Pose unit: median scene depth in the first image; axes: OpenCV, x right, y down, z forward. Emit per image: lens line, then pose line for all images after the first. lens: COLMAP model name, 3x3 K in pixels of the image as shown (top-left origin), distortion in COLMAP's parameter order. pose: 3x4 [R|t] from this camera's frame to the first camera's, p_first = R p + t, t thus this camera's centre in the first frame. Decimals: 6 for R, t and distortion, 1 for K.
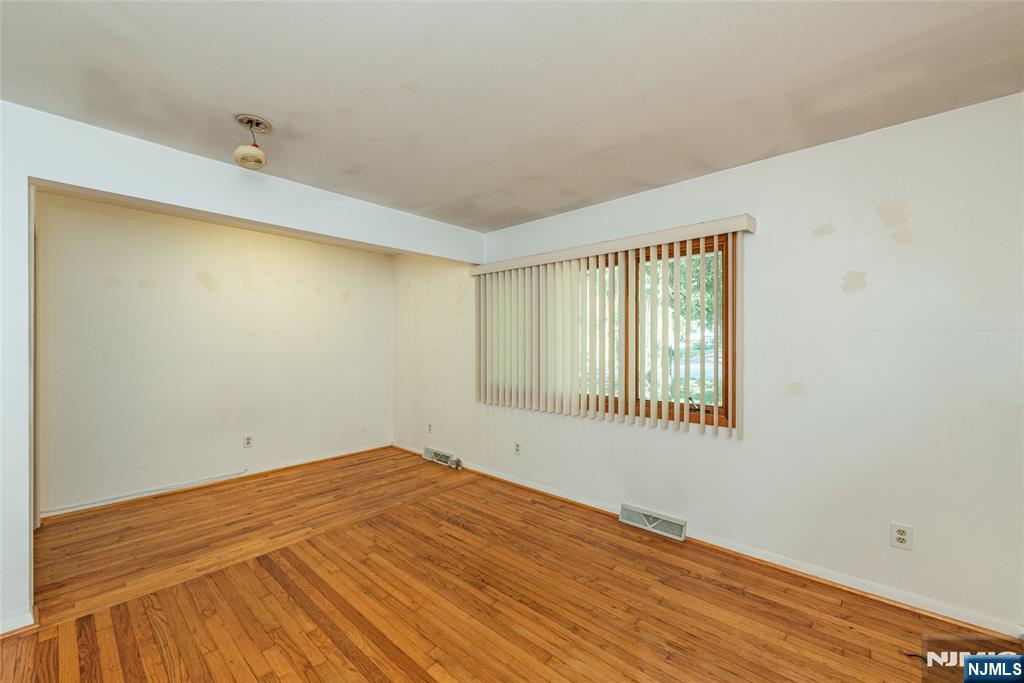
lens RADIAL K [[411.8, 0, 511.0], [0, 411.8, 342.9], [0, 0, 1]] dist [0.015299, -0.003886]
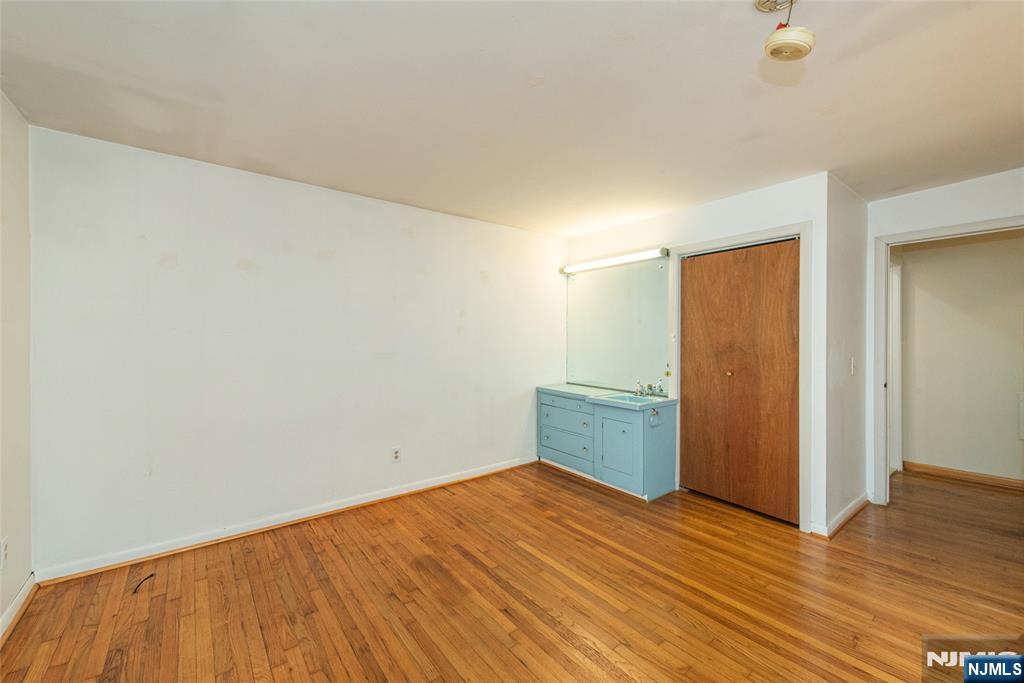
lens RADIAL K [[411.8, 0, 513.2], [0, 411.8, 340.1], [0, 0, 1]] dist [0.015299, -0.003886]
pose [[-0.984813, -0.002224, 0.173607, -0.343325], [-0.001787, 0.999995, 0.002676, -0.004496], [-0.173612, 0.002325, -0.984811, 1.880889]]
